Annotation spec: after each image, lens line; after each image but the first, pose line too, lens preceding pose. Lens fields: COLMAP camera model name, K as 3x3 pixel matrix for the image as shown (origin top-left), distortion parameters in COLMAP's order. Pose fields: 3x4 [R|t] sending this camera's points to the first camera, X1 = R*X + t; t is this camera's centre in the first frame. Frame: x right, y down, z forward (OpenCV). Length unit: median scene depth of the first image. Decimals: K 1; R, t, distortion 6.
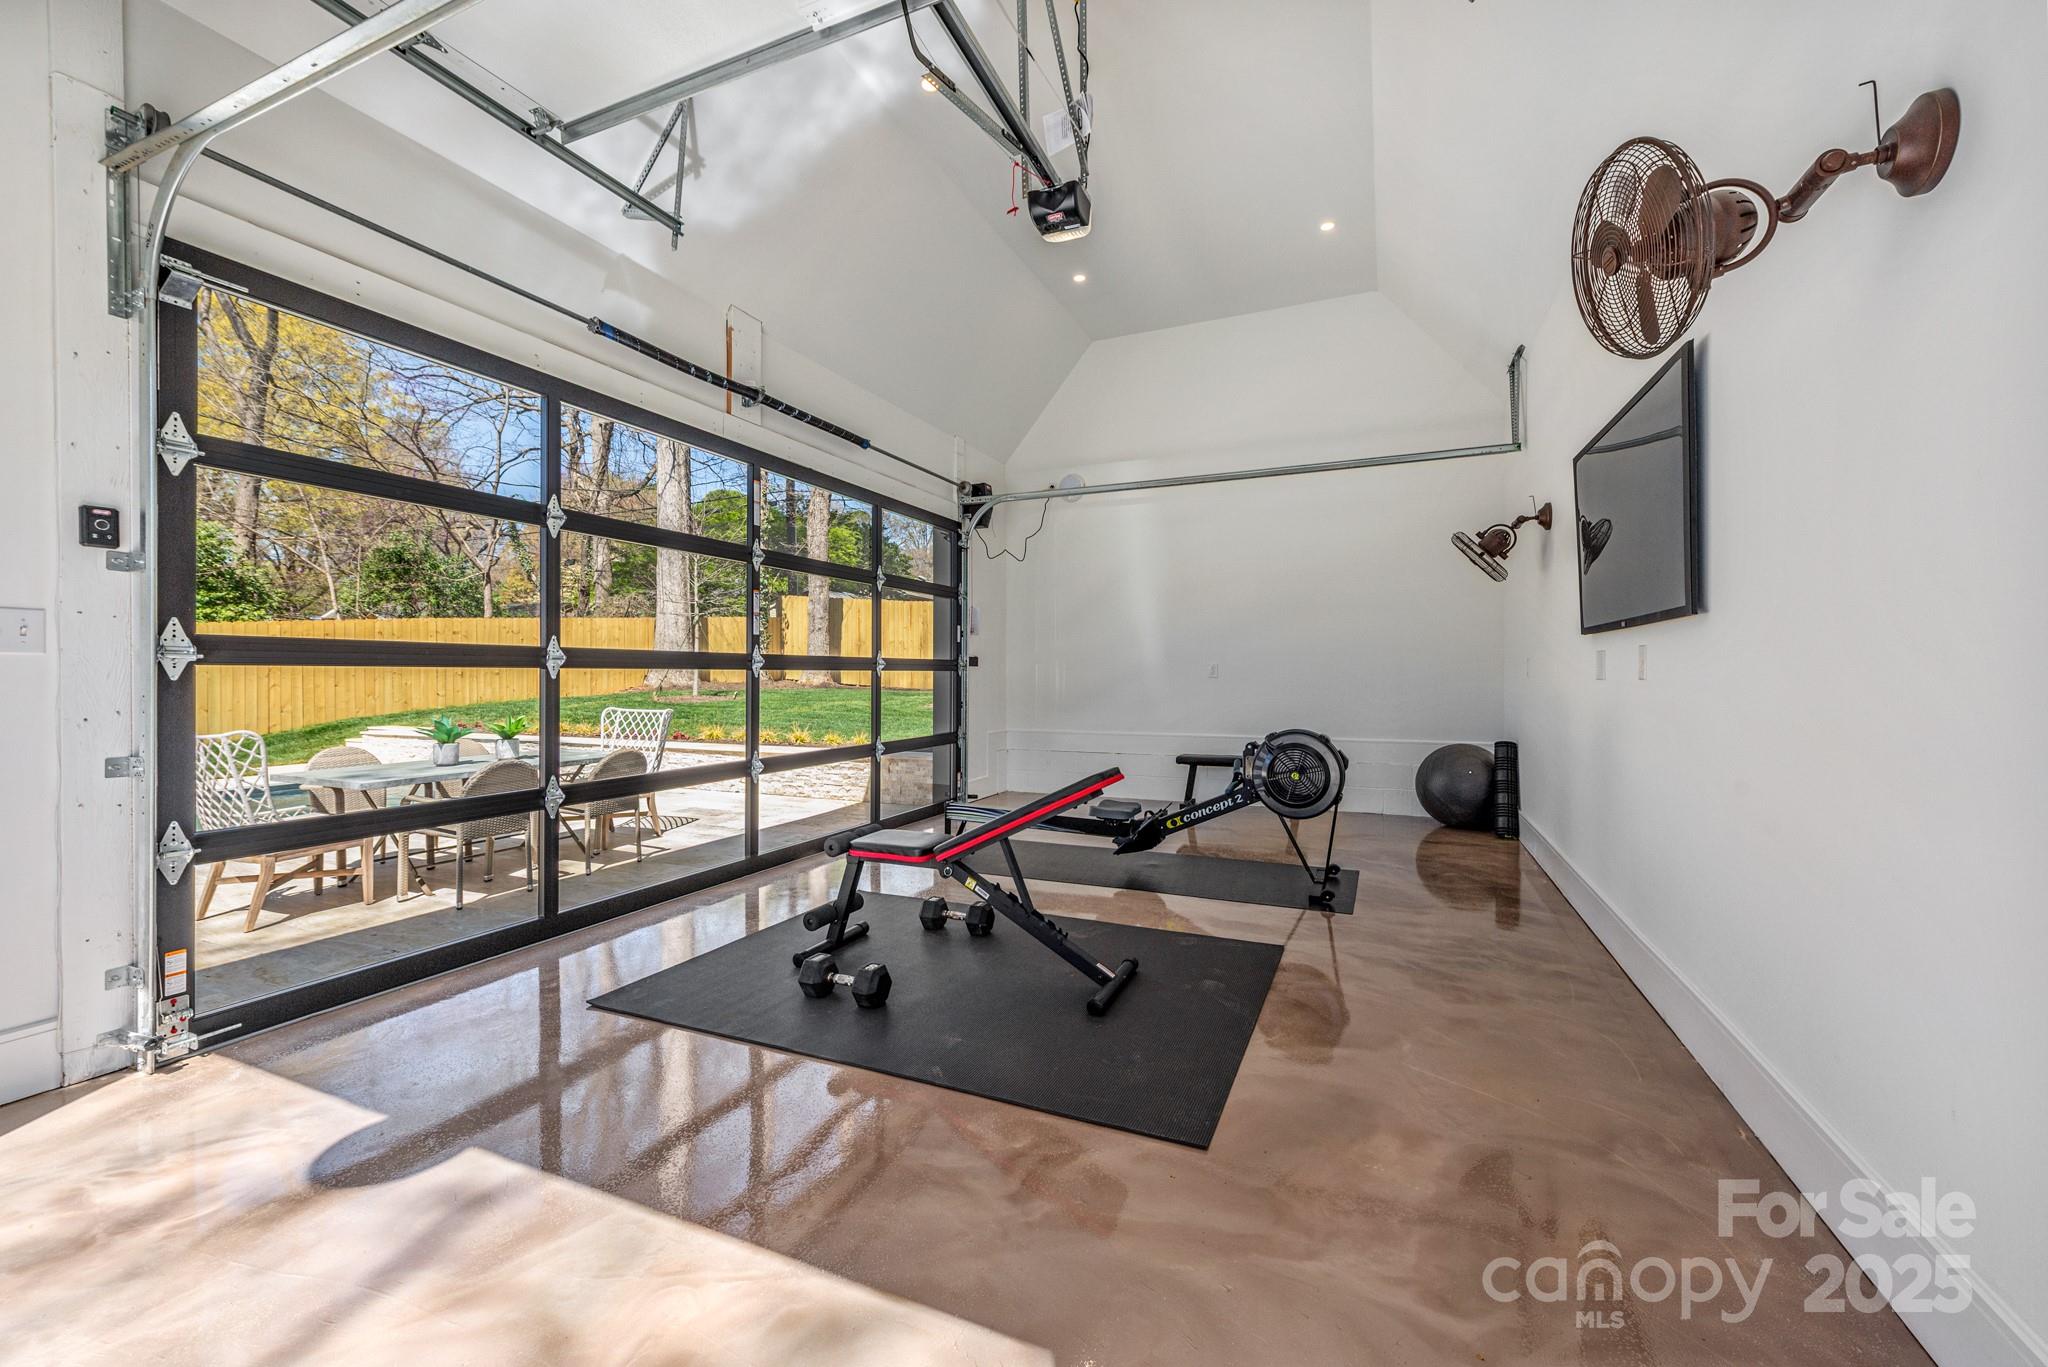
lens RADIAL K [[800.6, 0, 1034.1], [0, 800.6, 678.6], [0, 0, 1]] dist [0.010104, -0.003322]
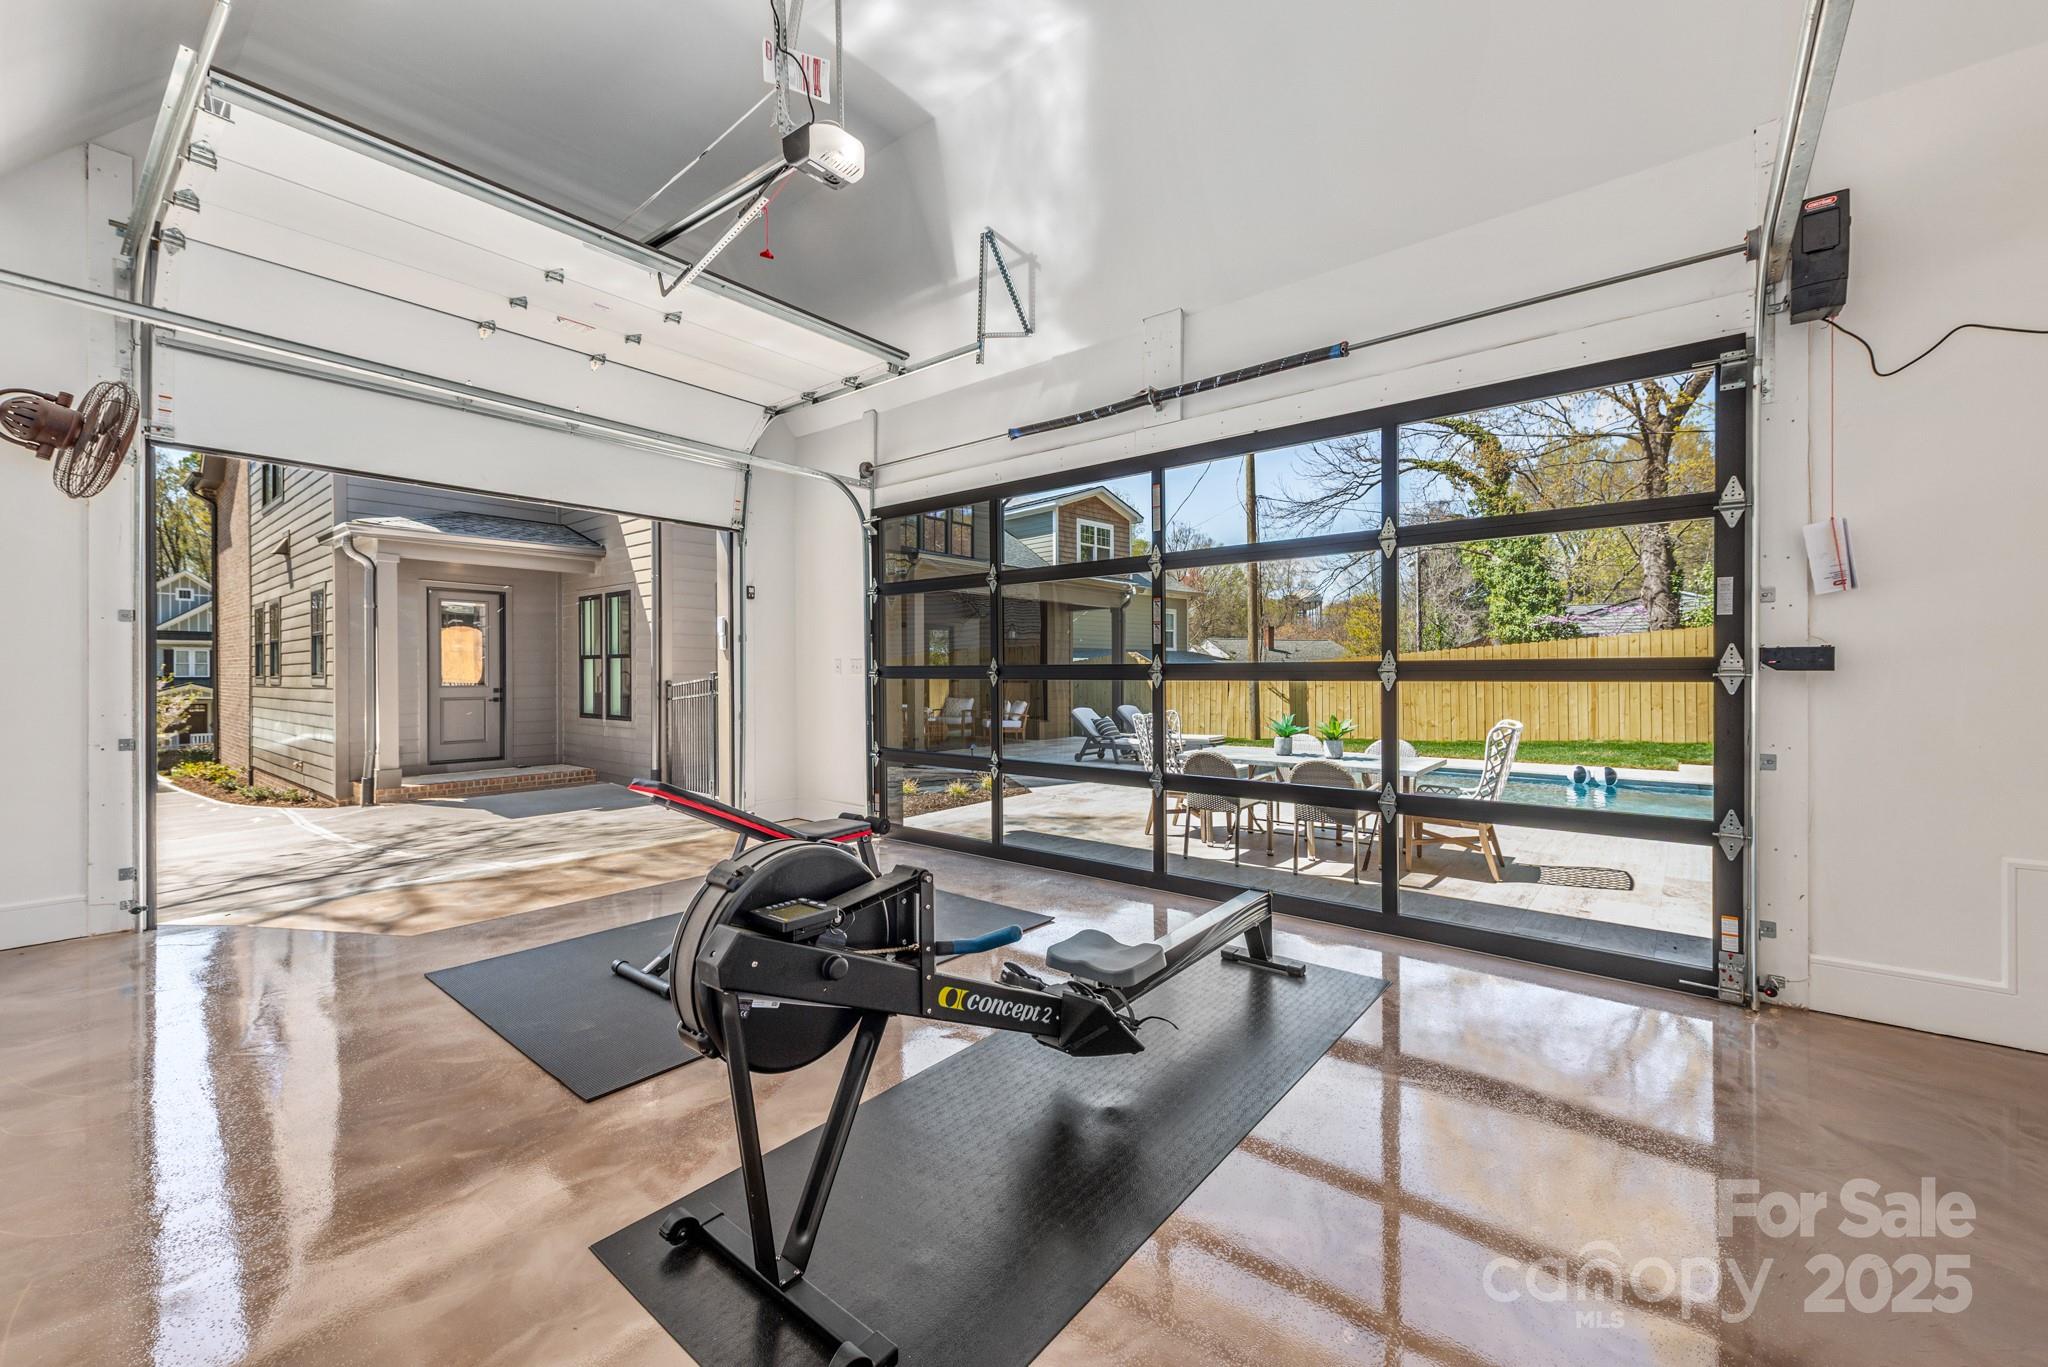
lens RADIAL K [[800.6, 0, 1035.8], [0, 800.6, 674.8], [0, 0, 1]] dist [0.010104, -0.003322]
pose [[-0.261565, 0.005554, -0.965170, 0.523911], [0.001606, 0.999985, 0.005319, -0.019099], [0.965185, -0.000159, -0.261570, 0.930296]]
